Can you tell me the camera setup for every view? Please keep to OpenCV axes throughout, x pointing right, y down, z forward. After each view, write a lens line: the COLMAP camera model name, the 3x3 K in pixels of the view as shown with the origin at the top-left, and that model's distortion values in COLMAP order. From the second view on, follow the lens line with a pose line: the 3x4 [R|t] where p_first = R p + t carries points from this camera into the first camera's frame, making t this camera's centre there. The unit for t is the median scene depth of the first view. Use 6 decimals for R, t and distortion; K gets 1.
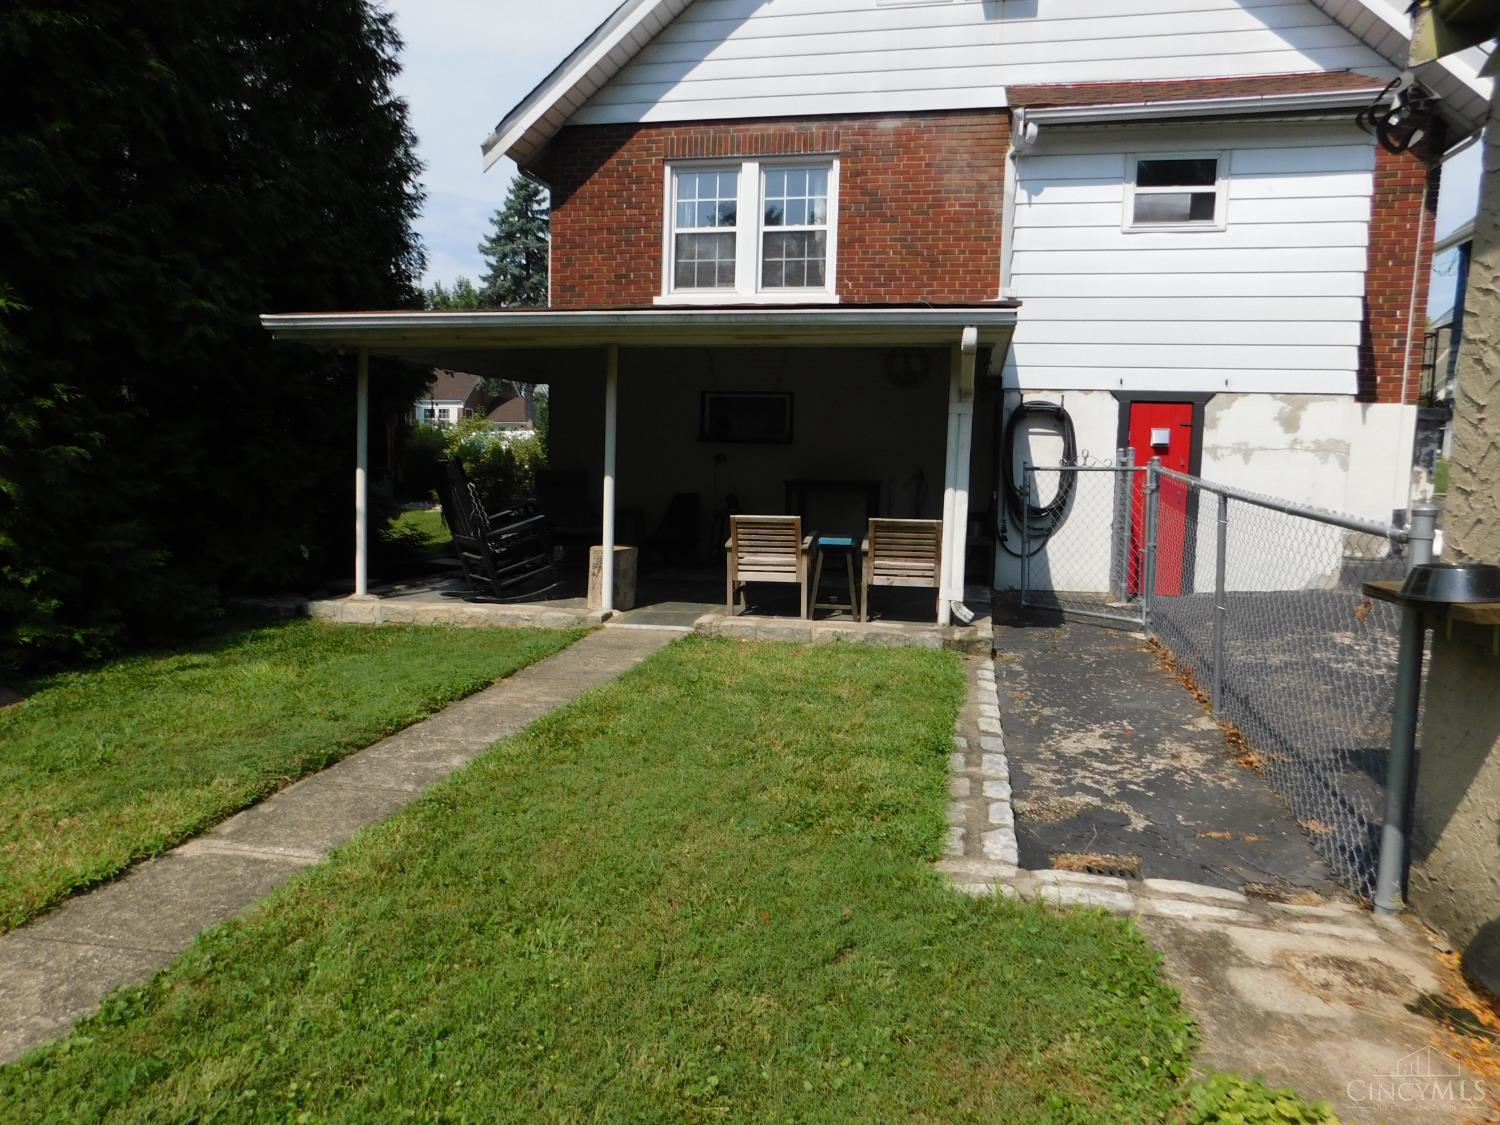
lens RADIAL K [[991.2, 0, 747.8], [0, 991.2, 560.7], [0, 0, 1]] dist [-0.068703, 0.053592]
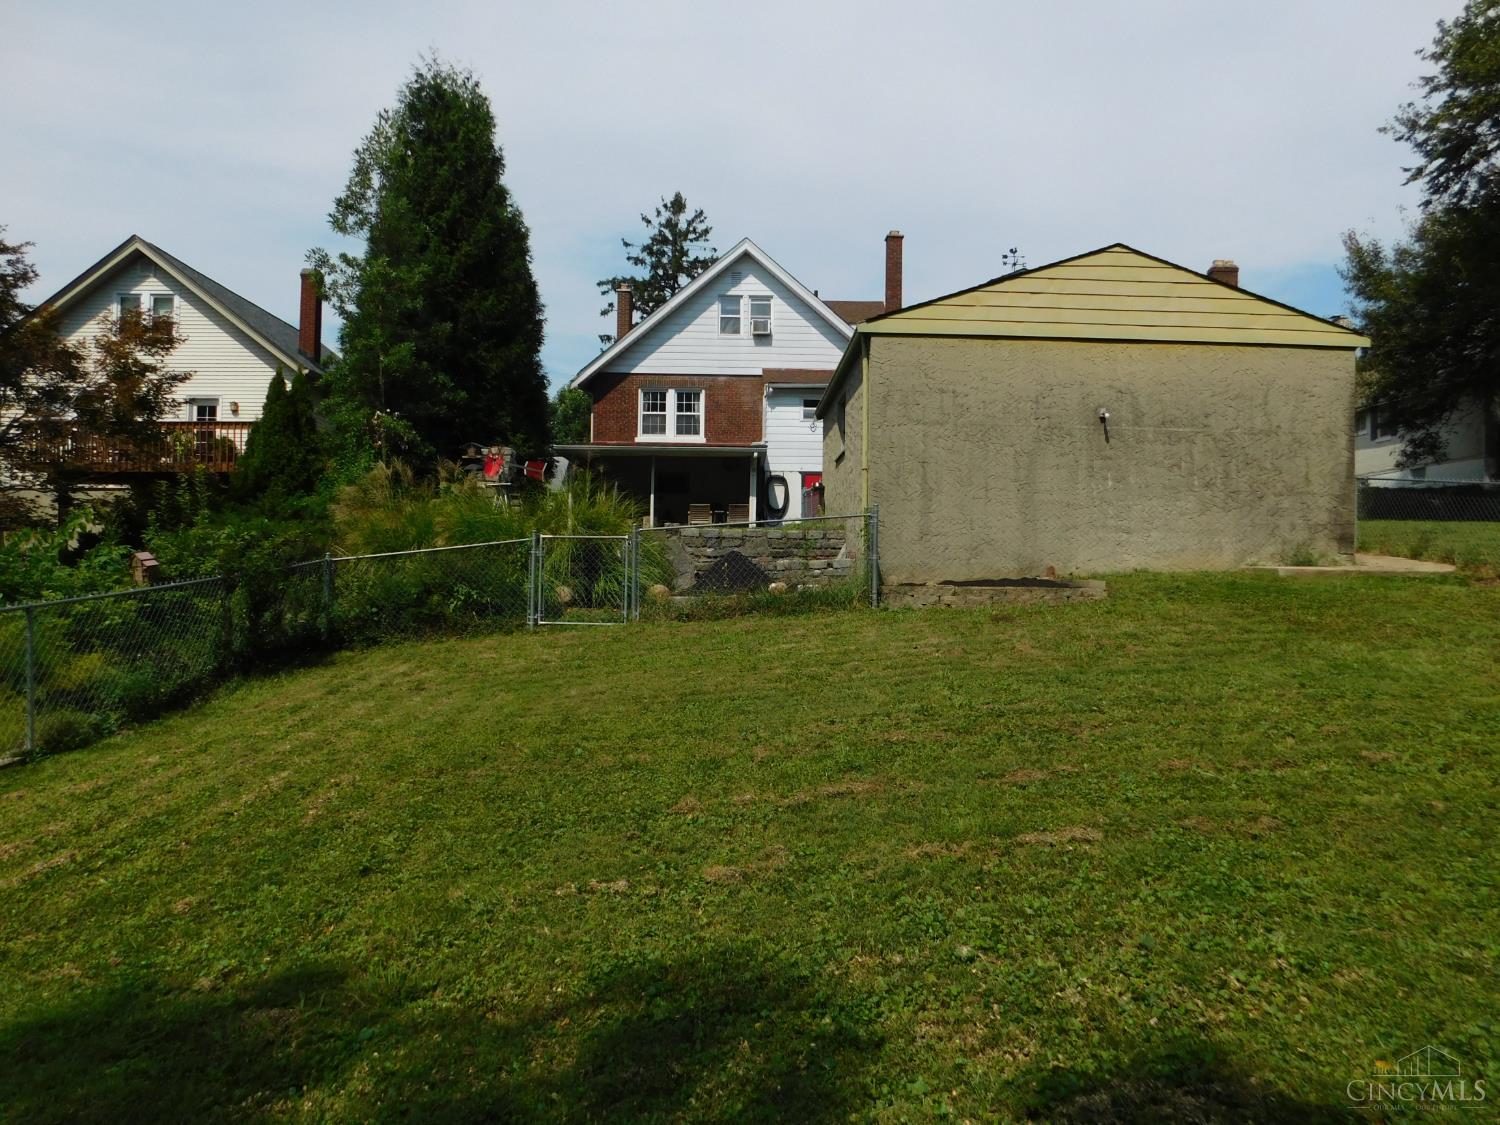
lens RADIAL K [[991.2, 0, 747.8], [0, 991.2, 560.7], [0, 0, 1]] dist [-0.068703, 0.053592]
pose [[0.973482, -0.013933, 0.228340, -0.474445], [0.037740, 0.994249, -0.100227, 0.390147], [-0.225630, 0.106187, 0.968409, -1.845354]]
